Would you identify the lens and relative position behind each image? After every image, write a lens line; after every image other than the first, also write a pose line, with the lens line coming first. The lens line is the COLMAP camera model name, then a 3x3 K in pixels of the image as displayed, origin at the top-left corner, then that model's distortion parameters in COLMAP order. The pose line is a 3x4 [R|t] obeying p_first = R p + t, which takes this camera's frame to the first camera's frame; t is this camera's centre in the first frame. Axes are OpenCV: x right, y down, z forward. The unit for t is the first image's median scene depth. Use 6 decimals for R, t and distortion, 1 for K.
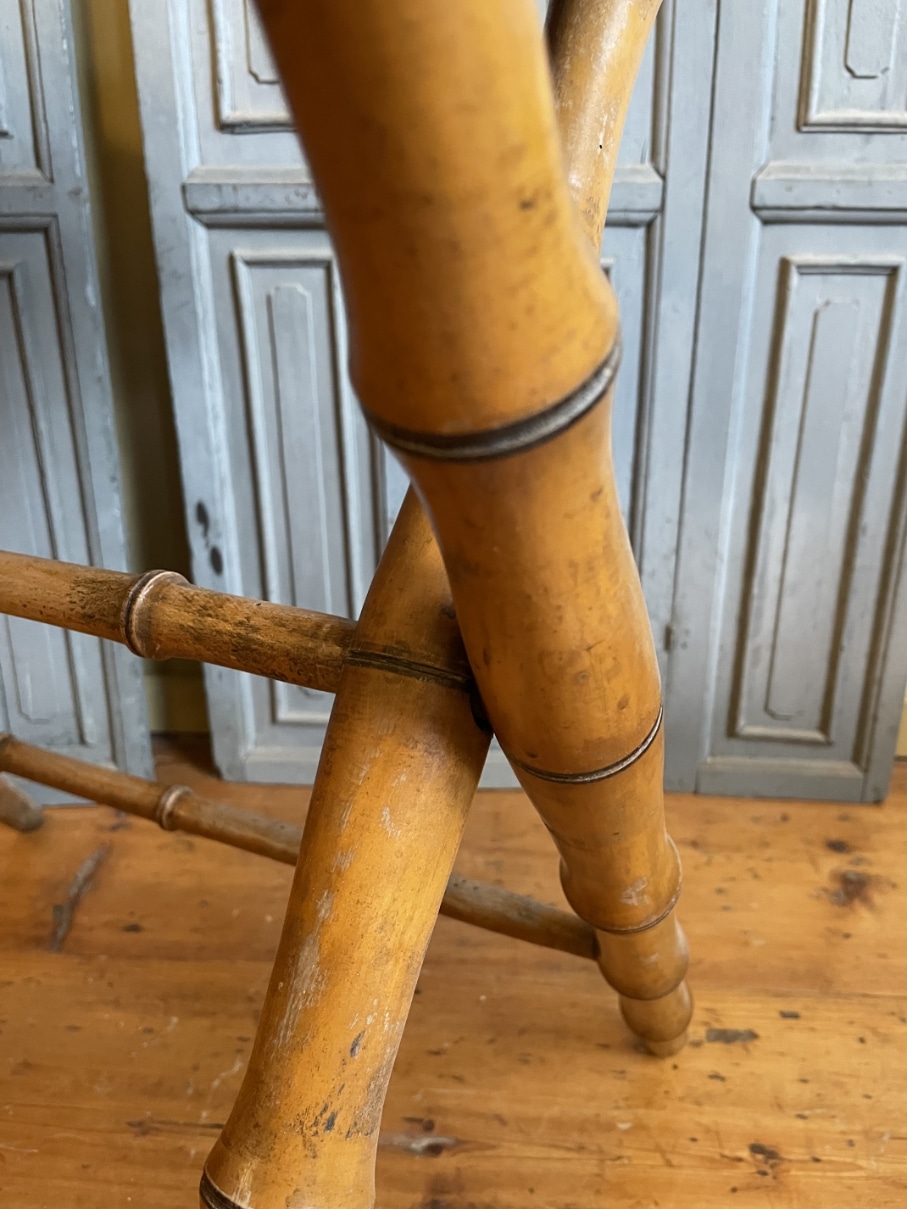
lens RADIAL K [[943.3, 0, 463.4], [0, 943.3, 602.4], [0, 0, 1]] dist [0.067650, -0.121377]
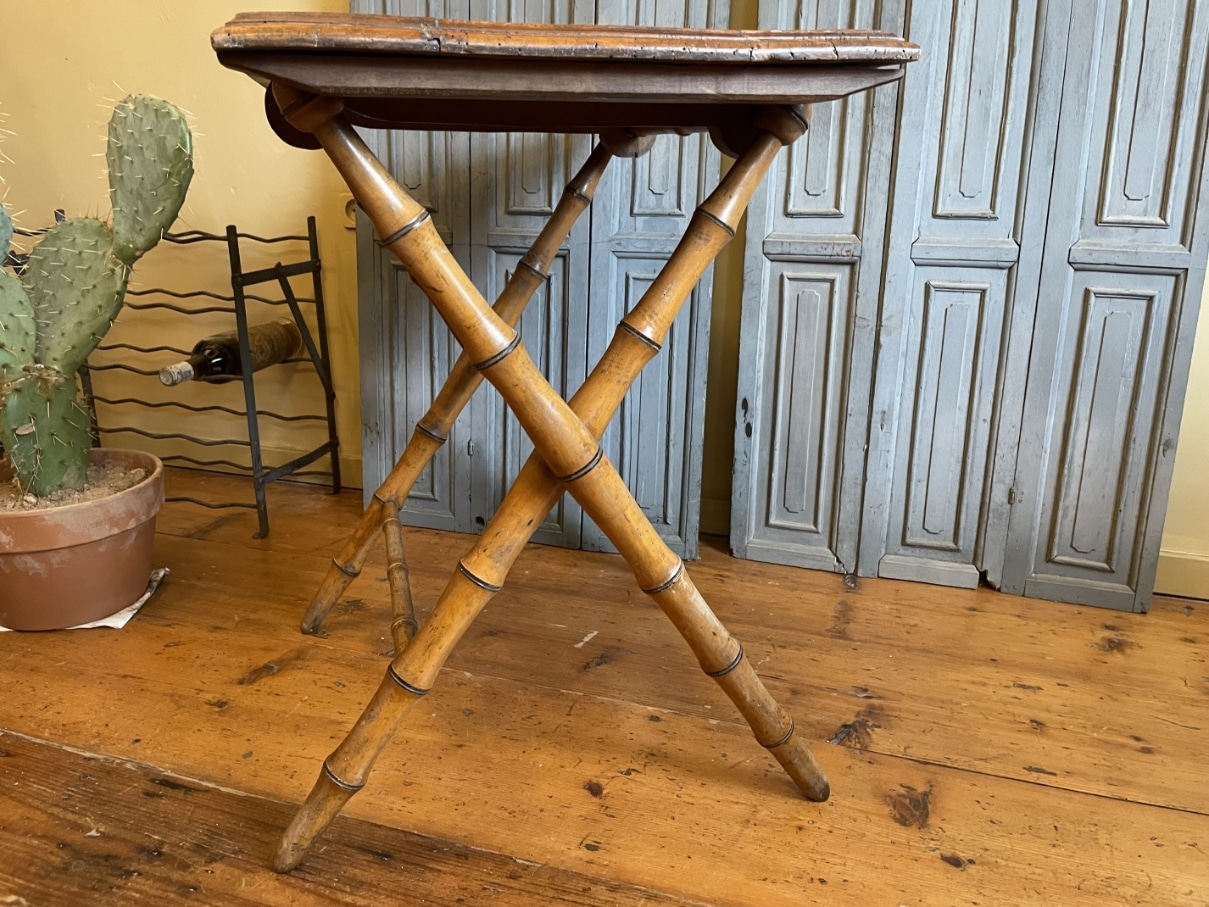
lens RADIAL K [[924.3, 0, 612.8], [0, 924.3, 432.9], [0, 0, 1]] dist [0.085516, -0.121913]
pose [[0.970086, 0.081425, -0.228698, -0.120889], [-0.108675, 0.988063, -0.109189, 0.219300], [0.217077, 0.130776, 0.967355, -0.943617]]
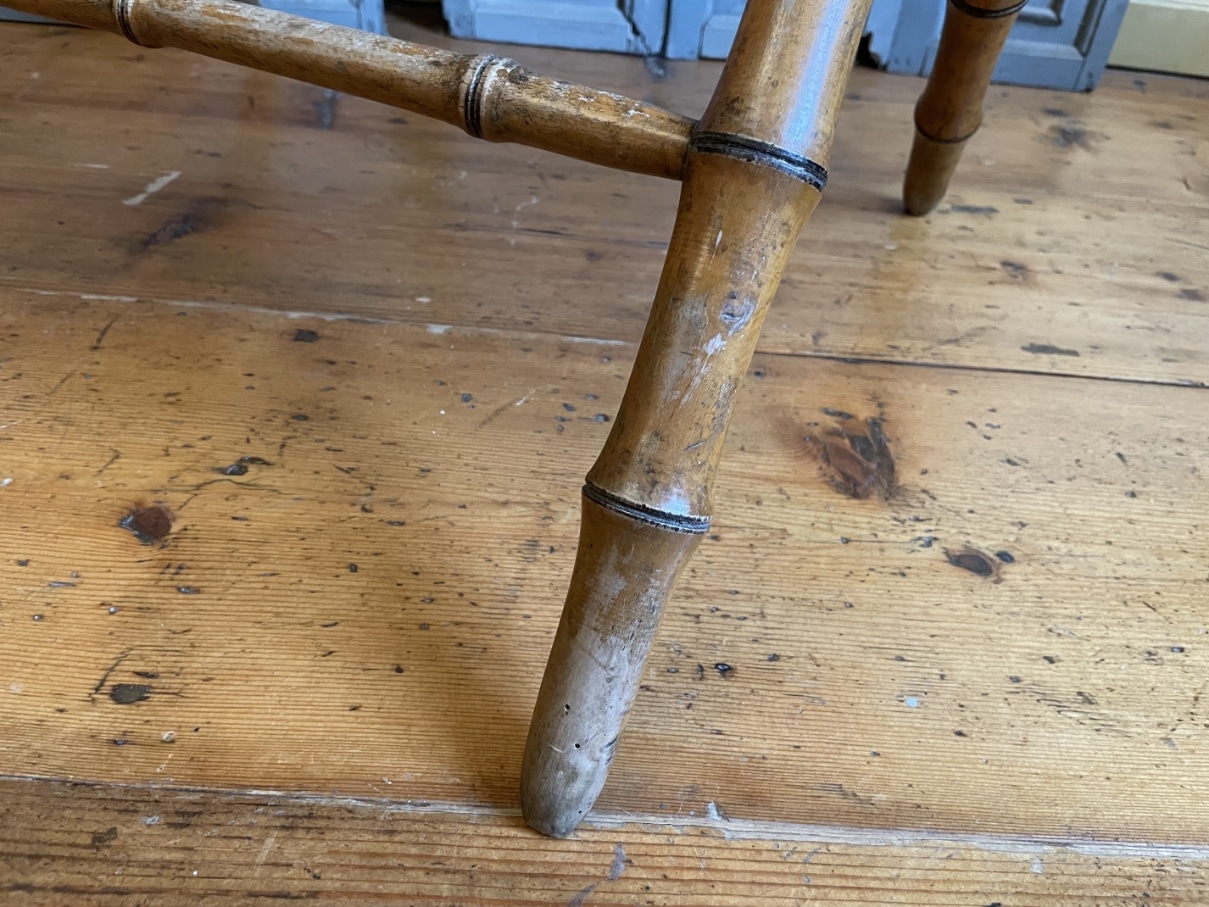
lens RADIAL K [[935.3, 0, 615.5], [0, 935.3, 448.0], [0, 0, 1]] dist [0.083744, -0.138267]
pose [[0.995748, 0.033376, 0.085858, -0.194223], [-0.058106, 0.950810, 0.304276, 0.362054], [-0.071479, -0.307971, 0.948707, -0.088225]]
